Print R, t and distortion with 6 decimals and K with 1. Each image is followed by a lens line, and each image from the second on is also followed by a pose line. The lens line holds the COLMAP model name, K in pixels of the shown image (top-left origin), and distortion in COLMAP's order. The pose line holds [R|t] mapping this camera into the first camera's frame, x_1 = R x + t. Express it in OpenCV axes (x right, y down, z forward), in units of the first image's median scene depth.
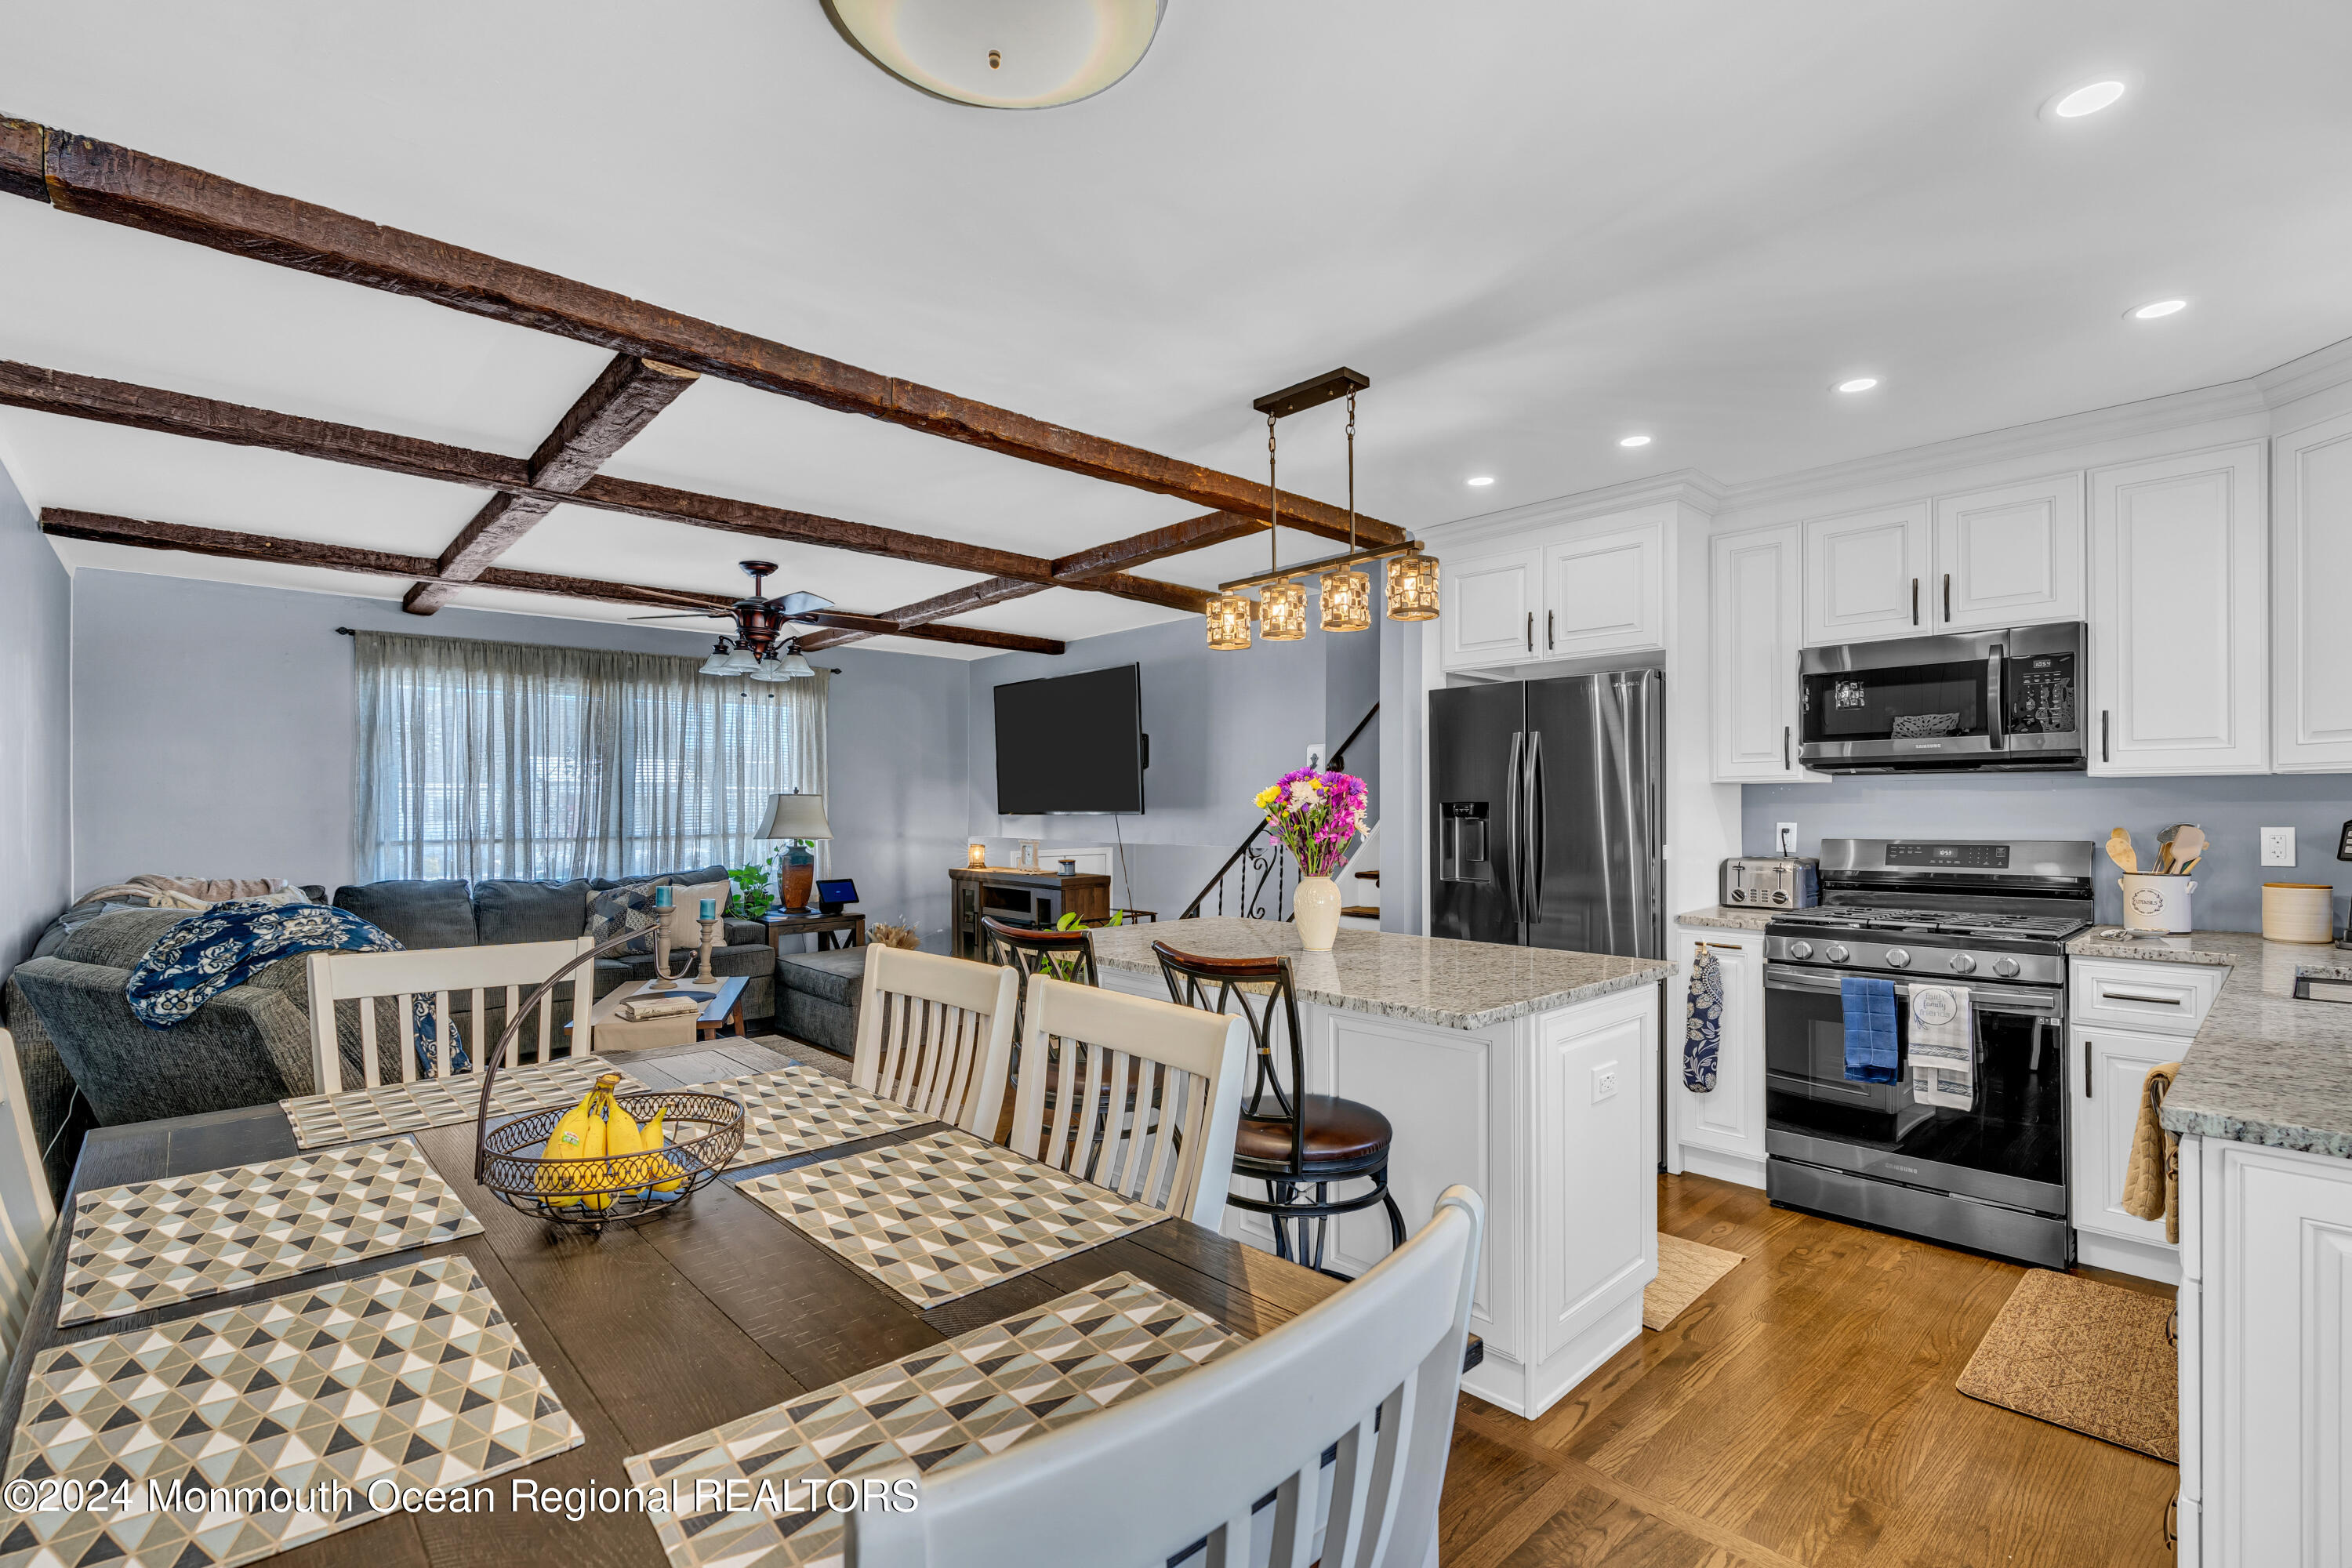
lens RADIAL K [[1077.4, 0, 1189.4], [0, 1077.4, 808.8], [0, 0, 1]] dist [-0.000952, -0.000344]
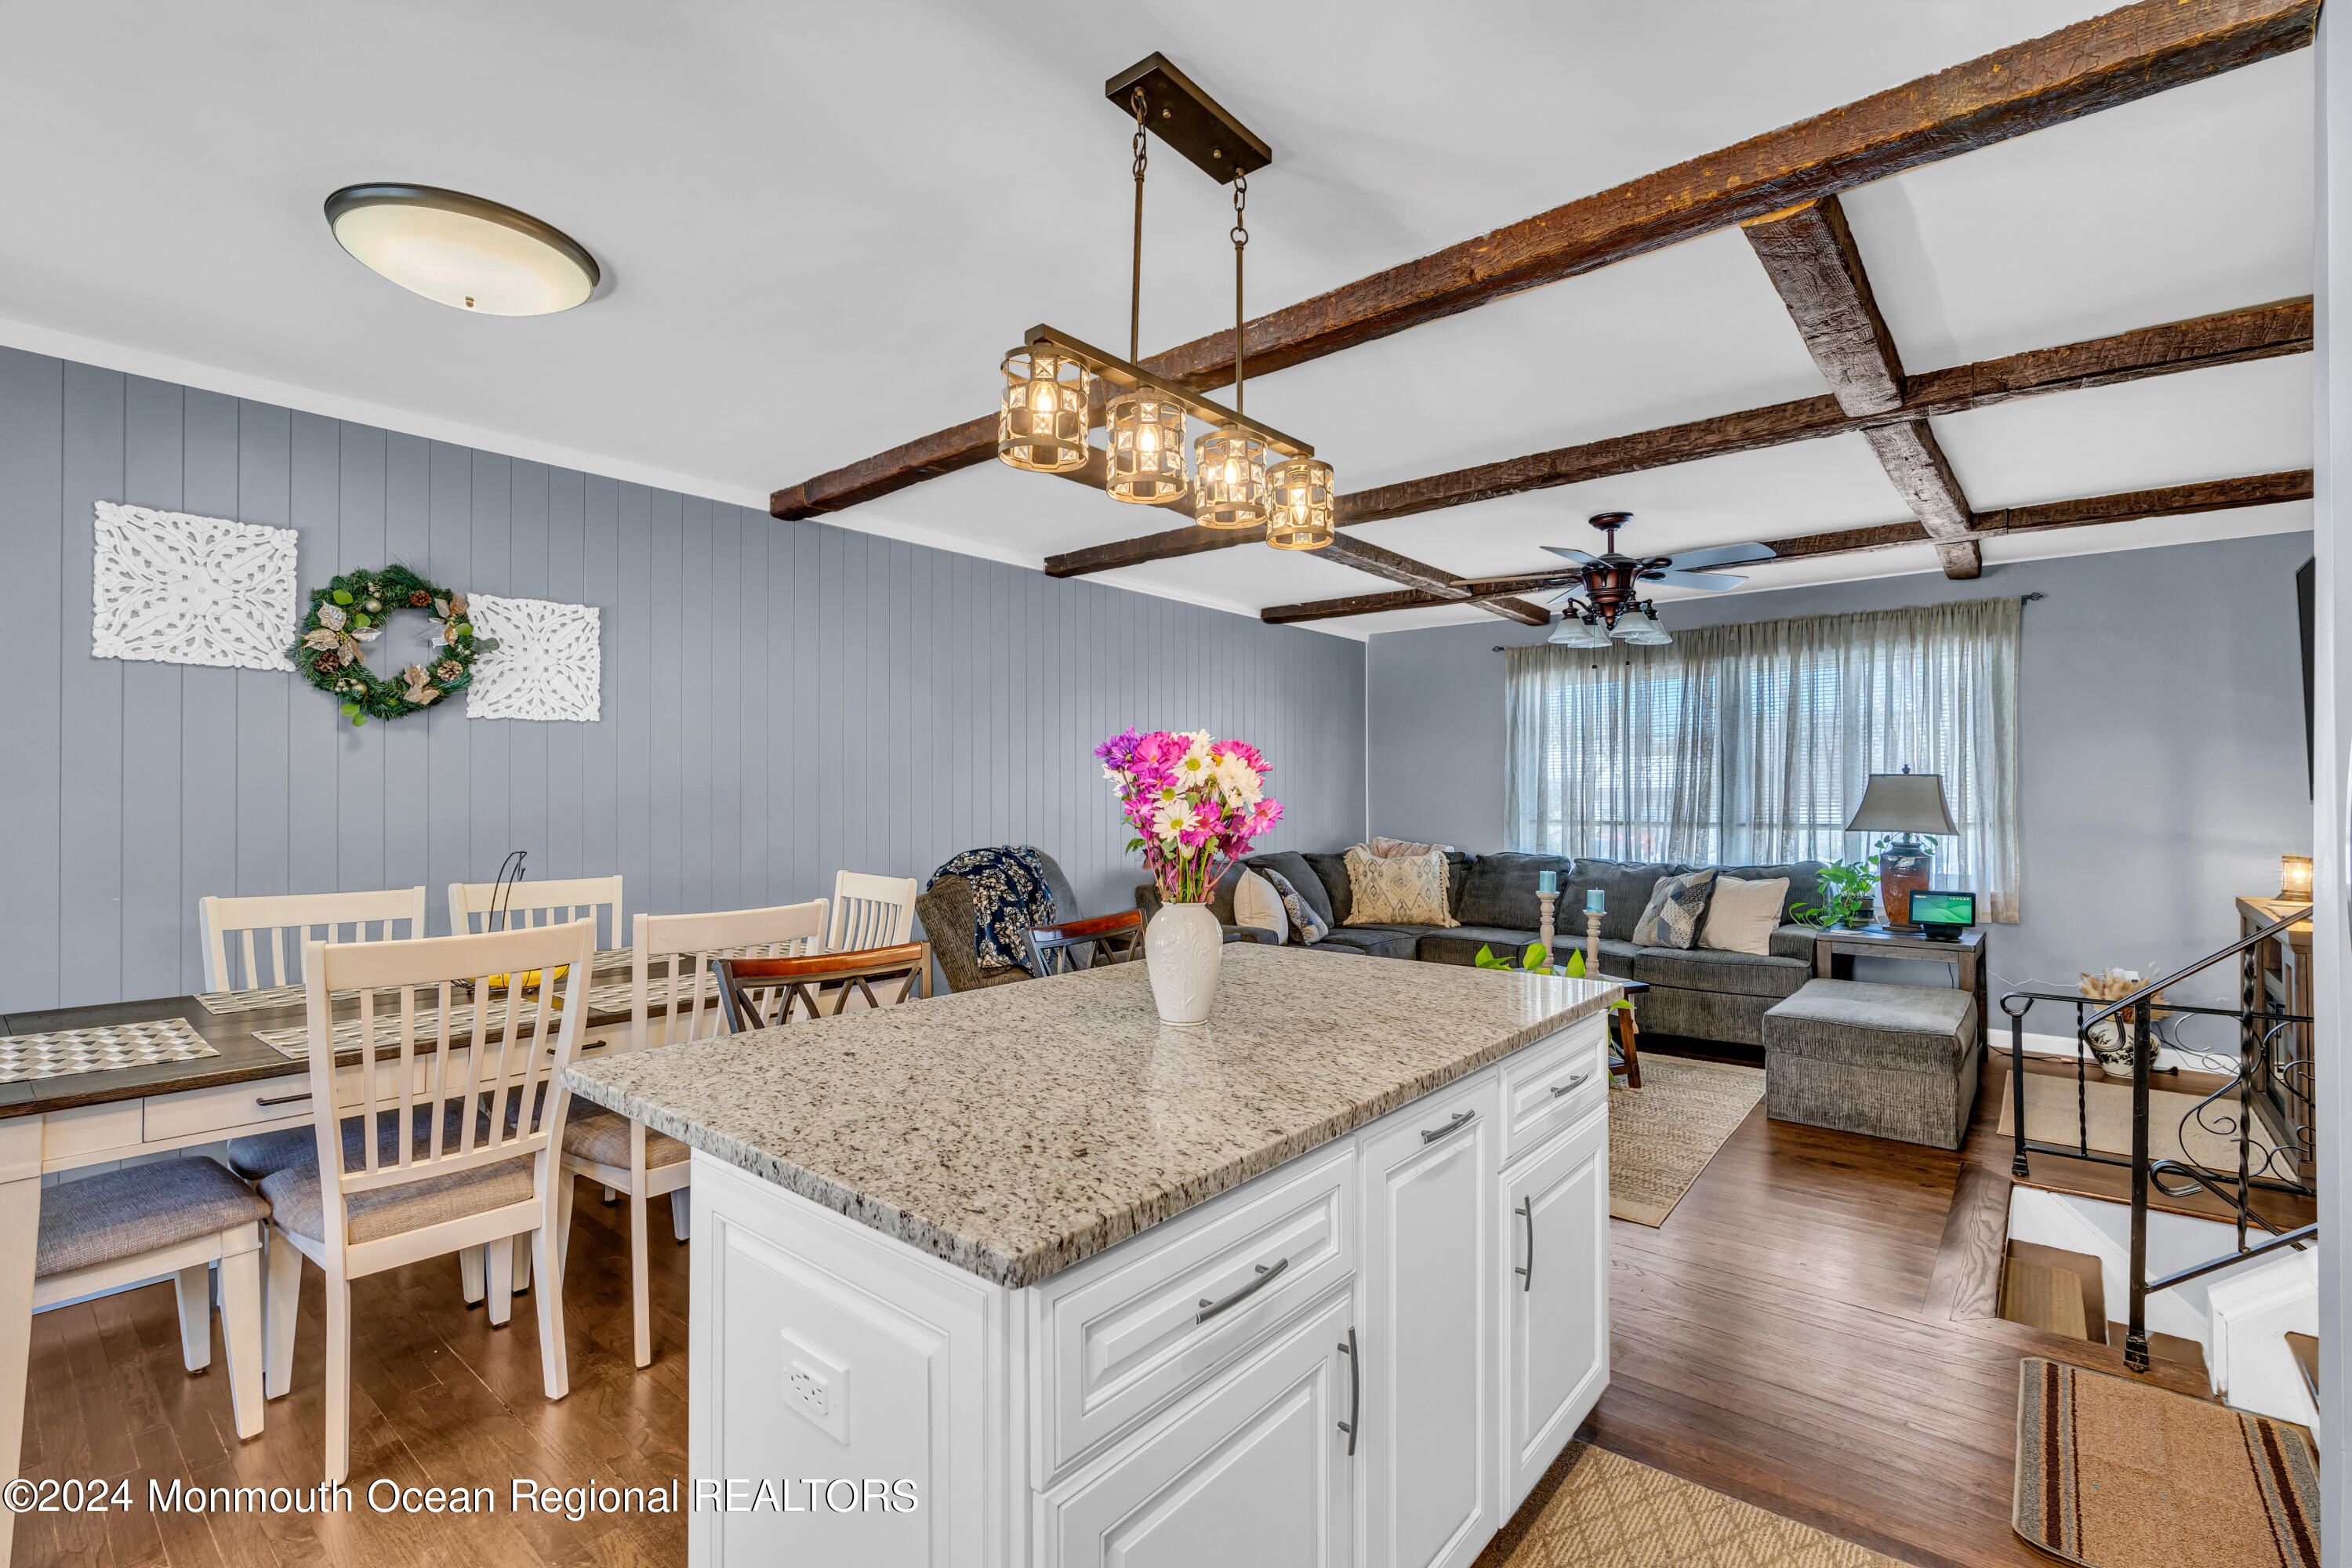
lens RADIAL K [[1053.3, 0, 1176.0], [0, 1053.3, 784.0], [0, 0, 1]] dist [-0.002988, -0.000304]
pose [[0.110491, -0.007463, -0.993849, 0.594751], [-0.001980, 0.999968, -0.007729, -0.000121], [0.993875, 0.002821, 0.110472, 0.783157]]
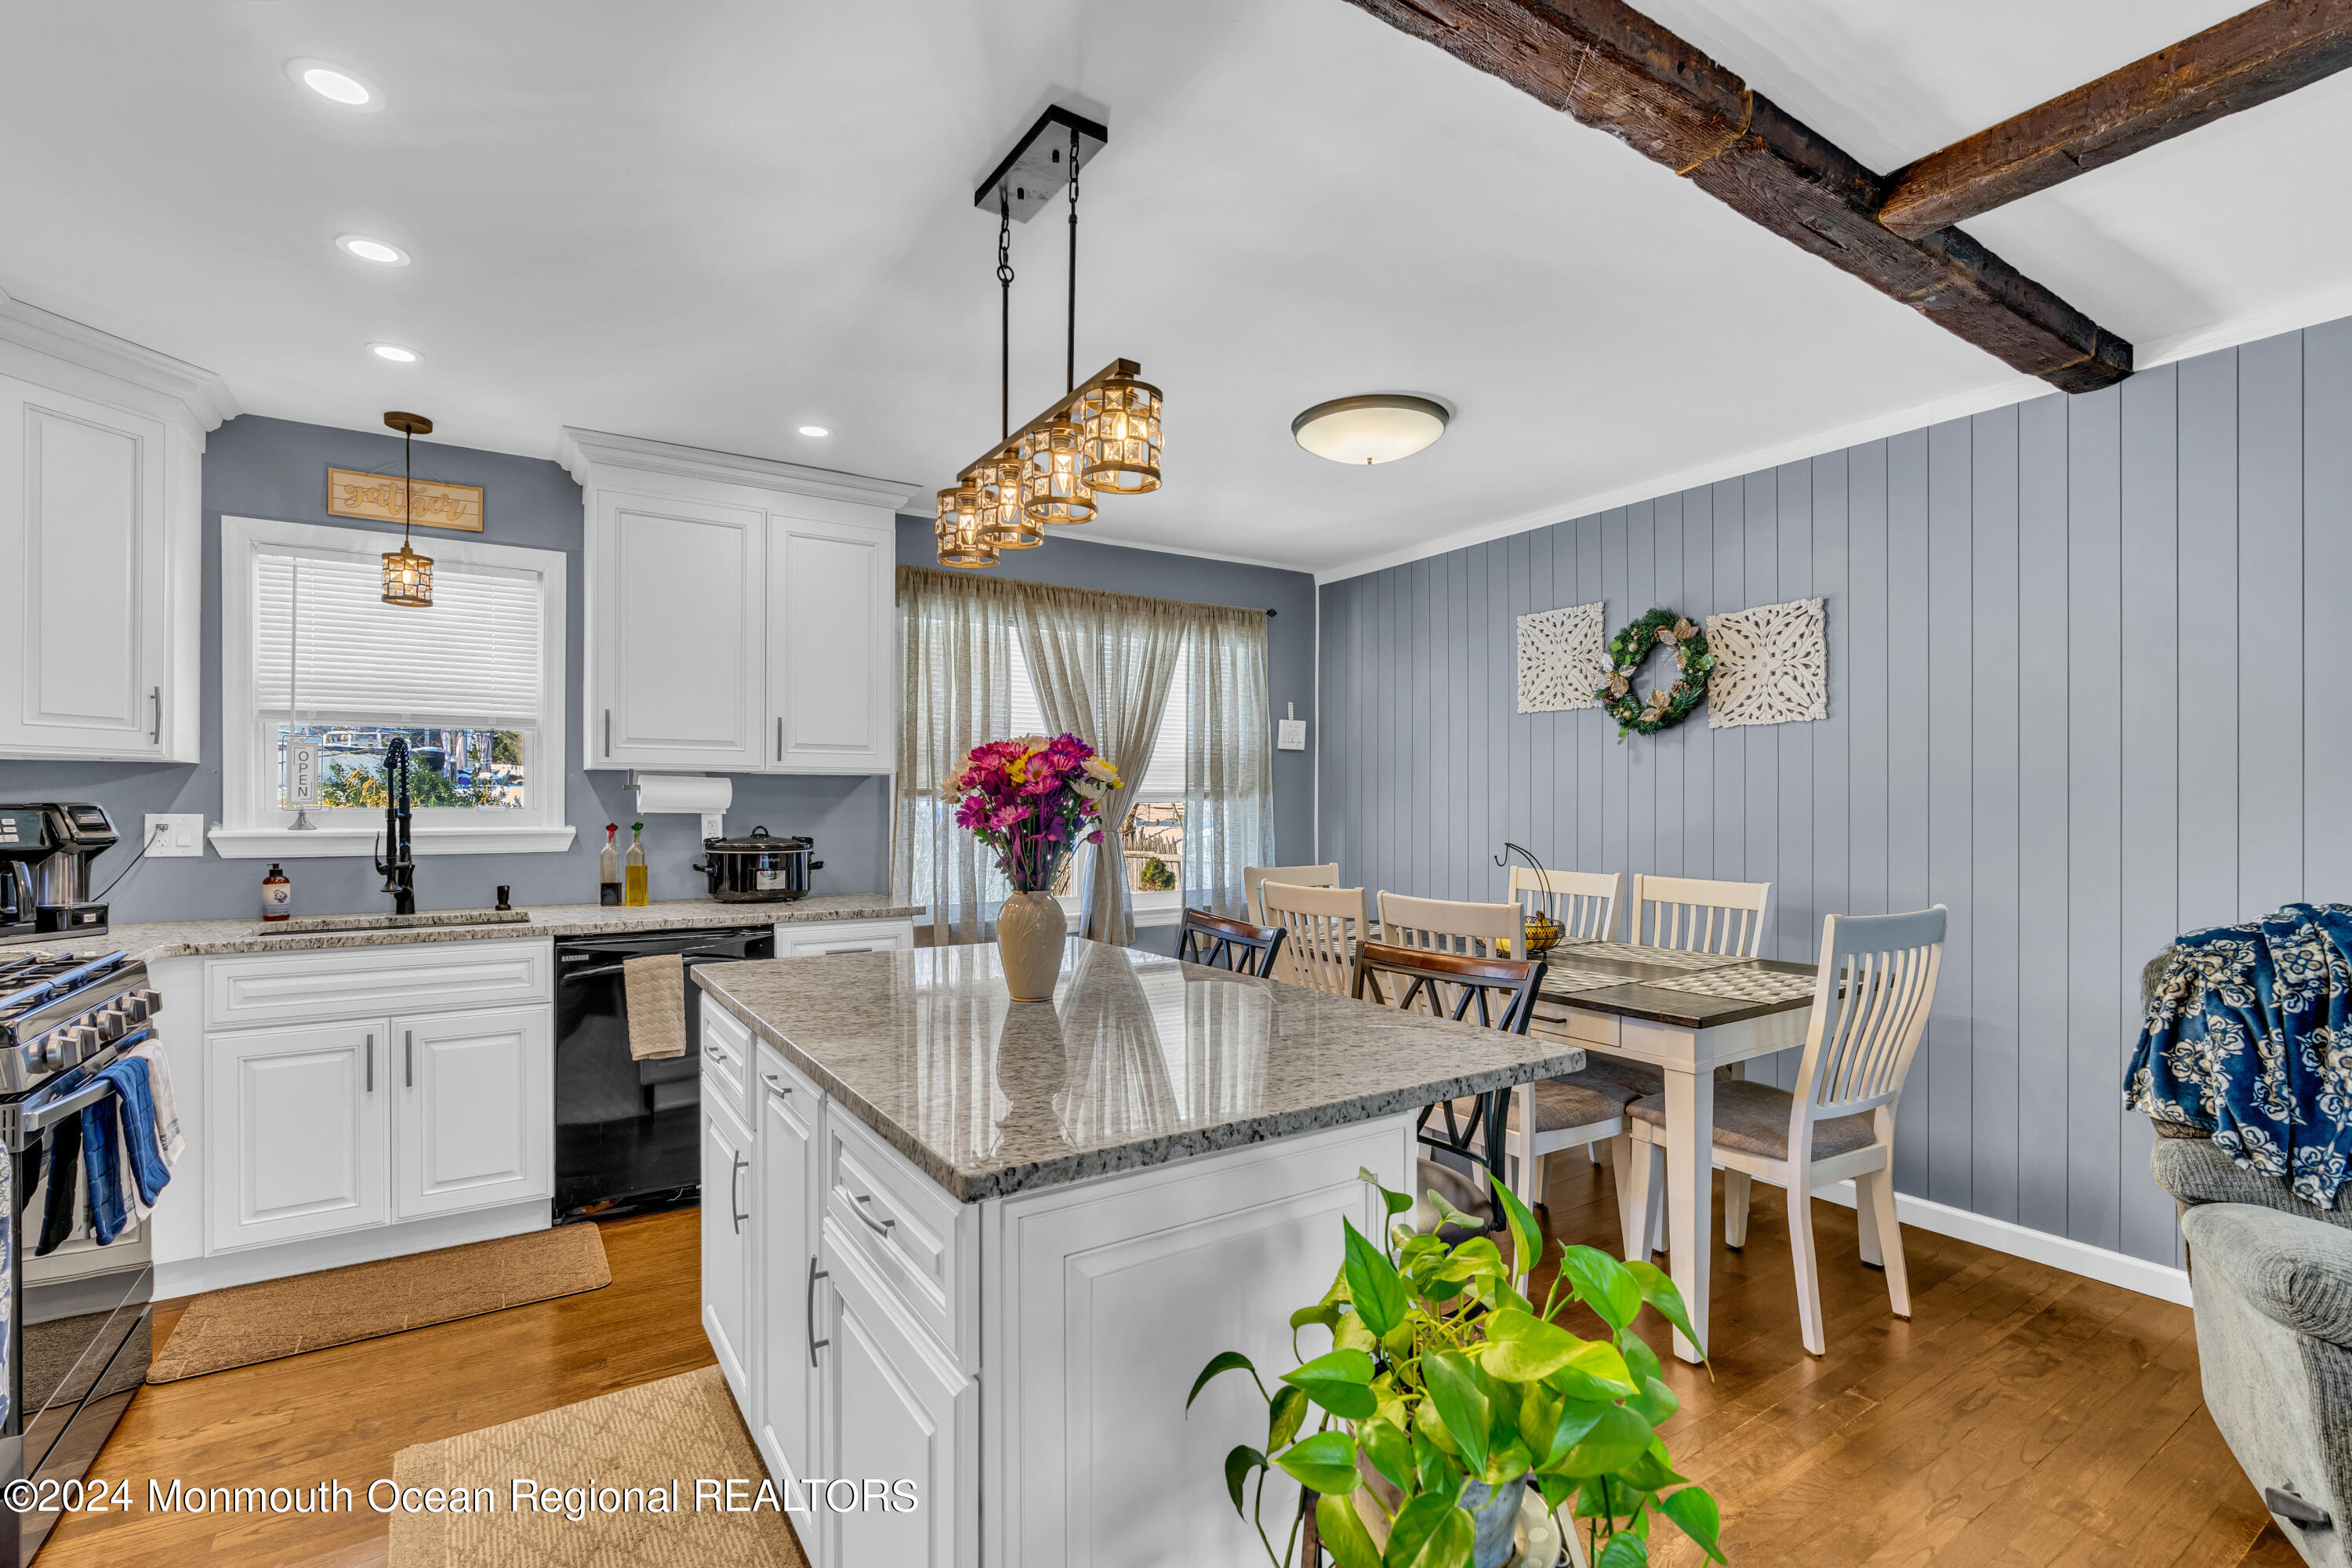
lens RADIAL K [[1060.5, 0, 1180.0], [0, 1060.5, 805.6], [0, 0, 1]] dist [-0.004109, 0.000289]
pose [[-0.983204, 0.000191, 0.182508, -0.080229], [0.001024, 0.999990, 0.004466, 0.005284], [-0.182505, 0.004578, -0.983194, 1.378452]]
